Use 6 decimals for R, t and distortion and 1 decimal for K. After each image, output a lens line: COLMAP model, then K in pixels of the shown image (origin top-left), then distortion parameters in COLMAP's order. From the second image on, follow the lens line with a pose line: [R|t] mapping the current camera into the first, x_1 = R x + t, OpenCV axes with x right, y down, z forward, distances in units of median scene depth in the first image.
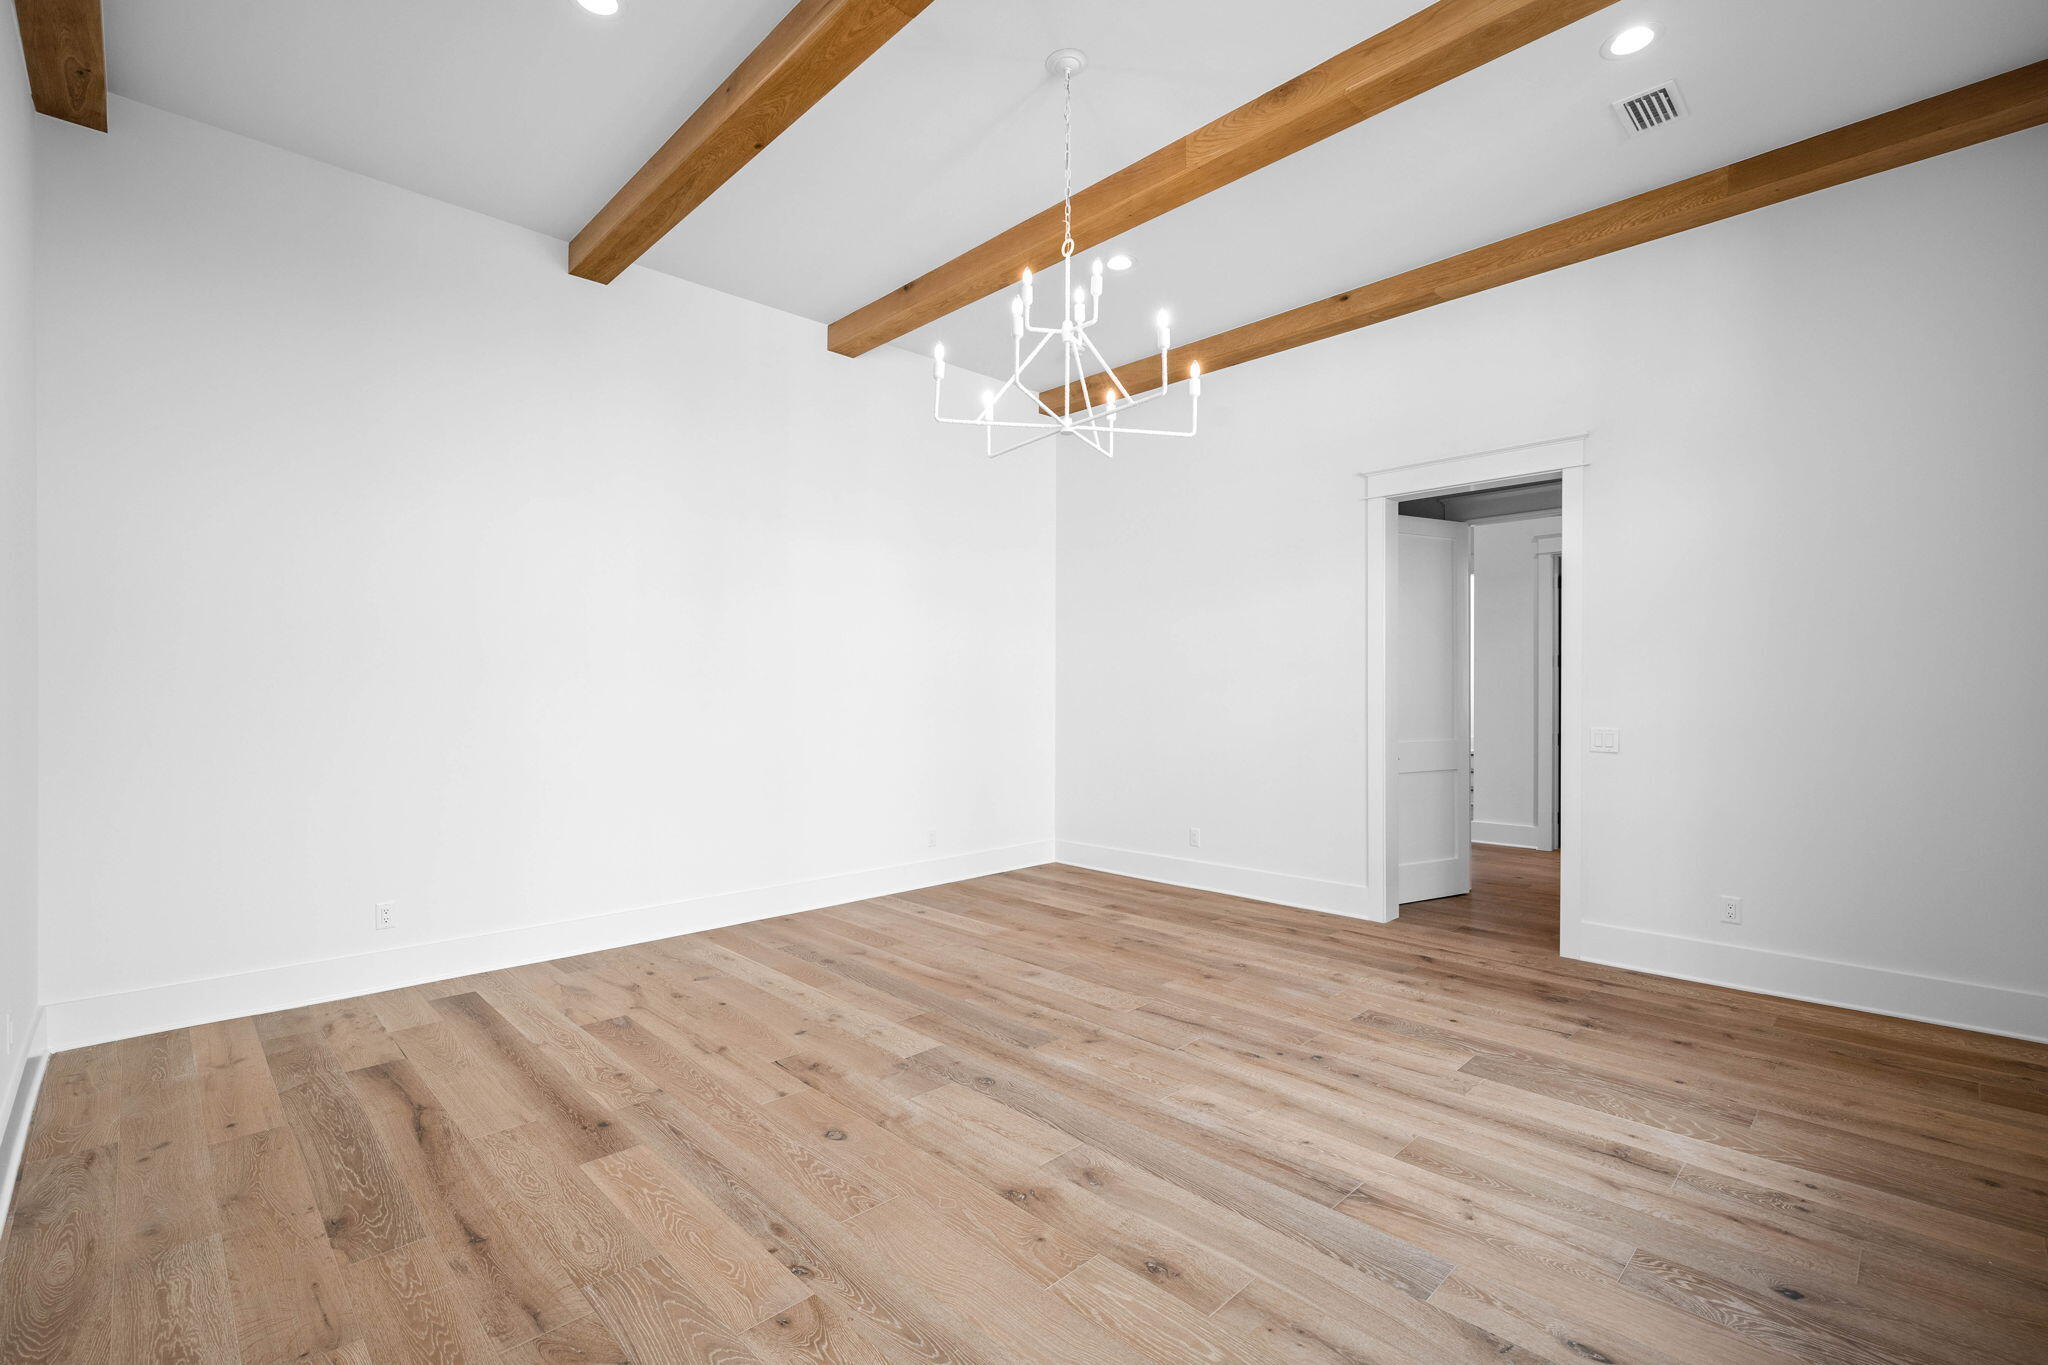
lens RADIAL K [[875.6, 0, 1015.9], [0, 875.6, 685.2], [0, 0, 1]] dist [0.000746, 0.000030]
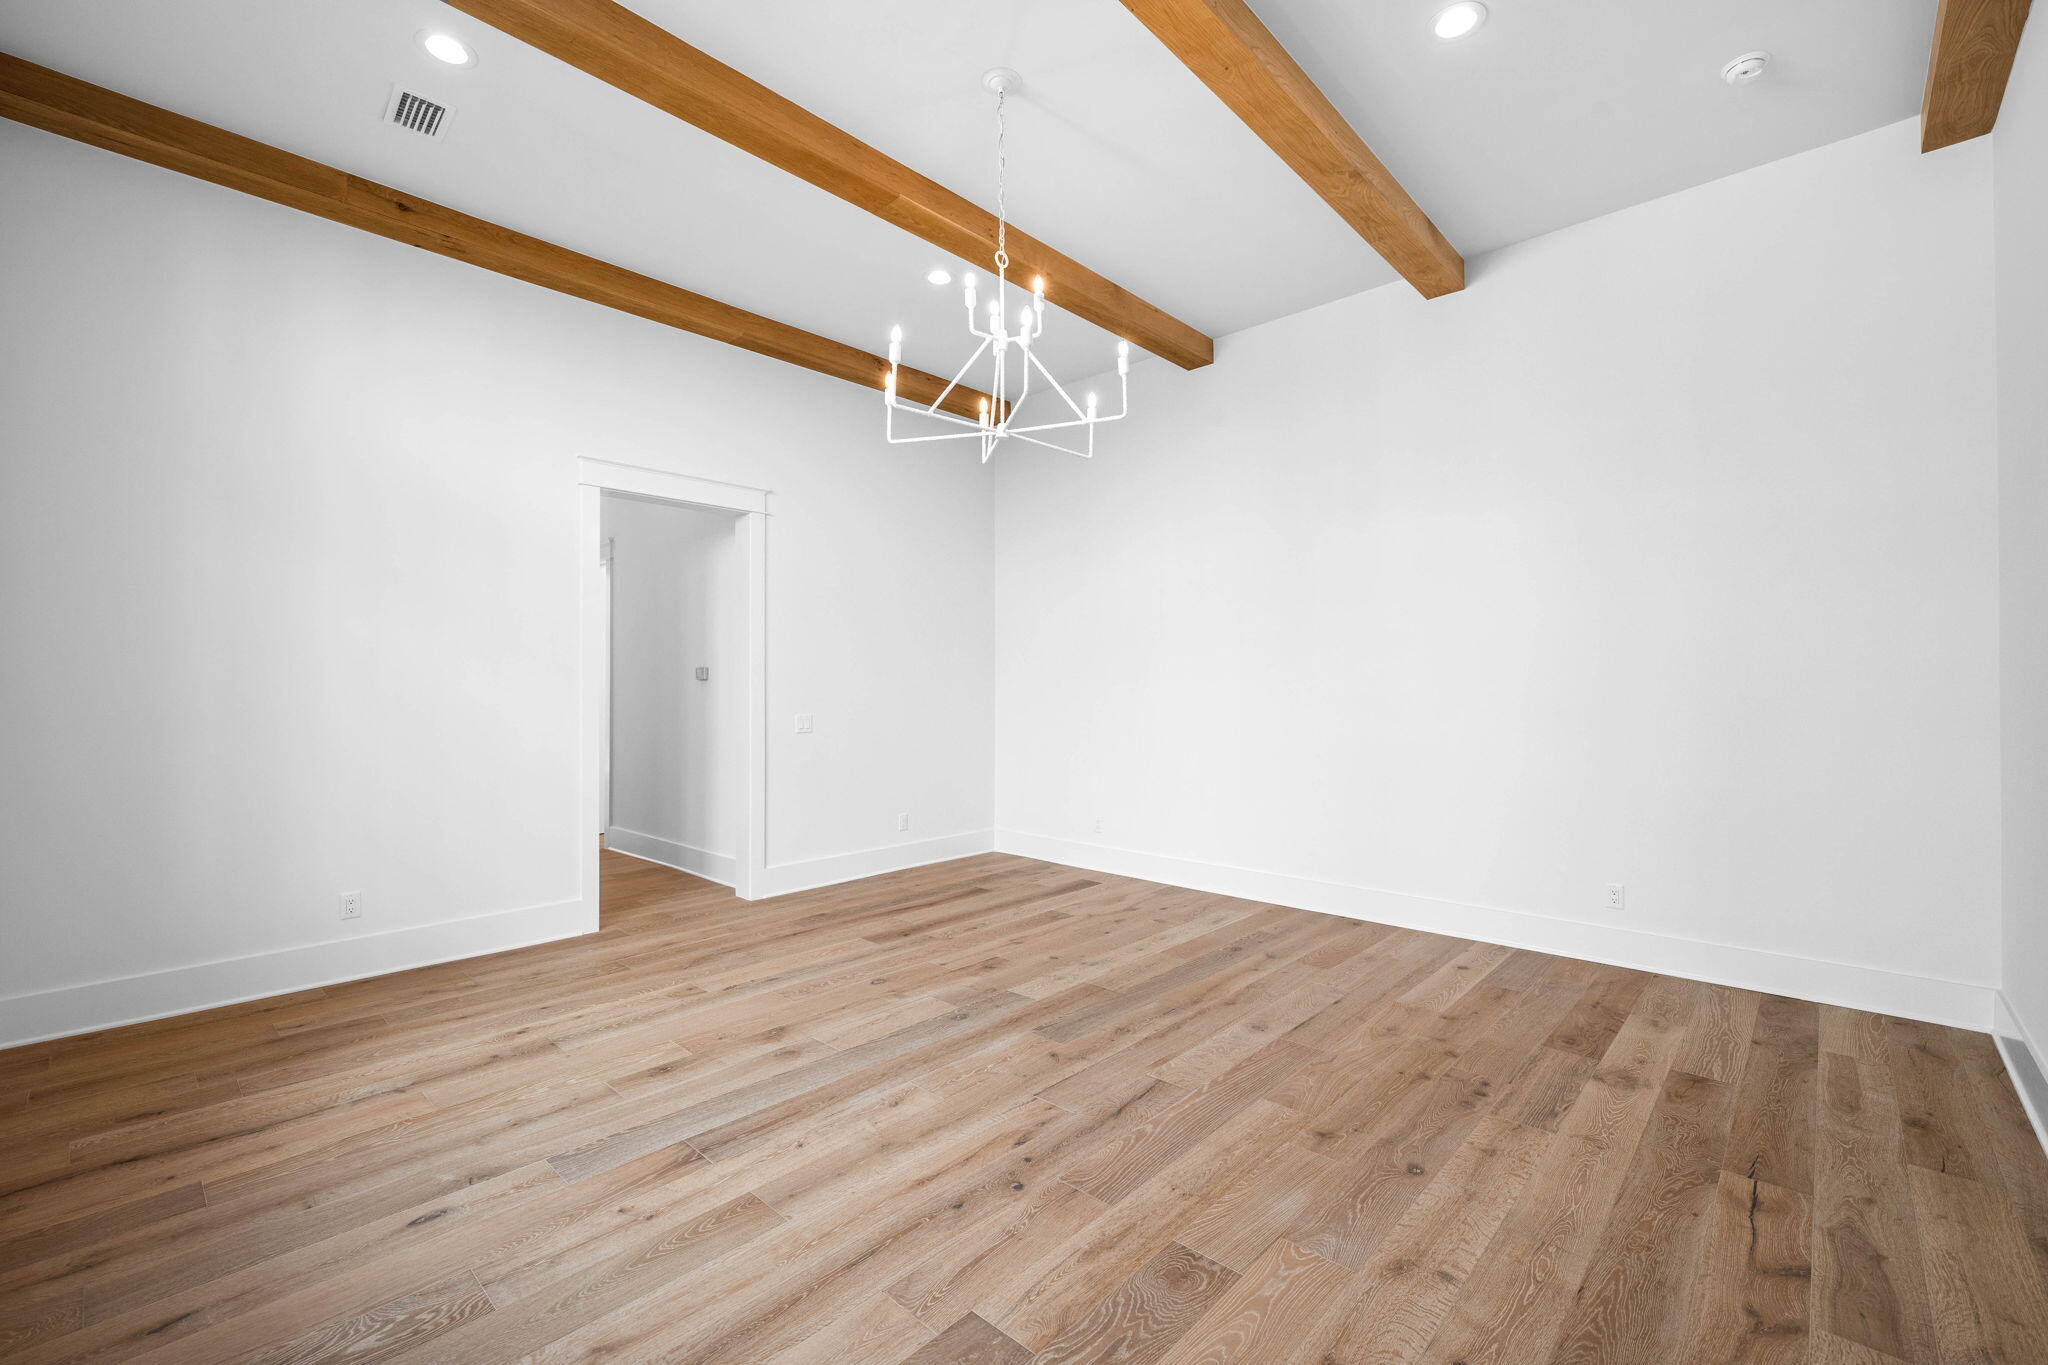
lens RADIAL K [[875.6, 0, 1015.9], [0, 875.6, 685.2], [0, 0, 1]] dist [0.000746, 0.000030]
pose [[0.051025, -0.004529, -0.998687, 1.157821], [0.009139, 0.999950, -0.004067, 0.029203], [0.998656, -0.008920, 0.051064, 1.068260]]
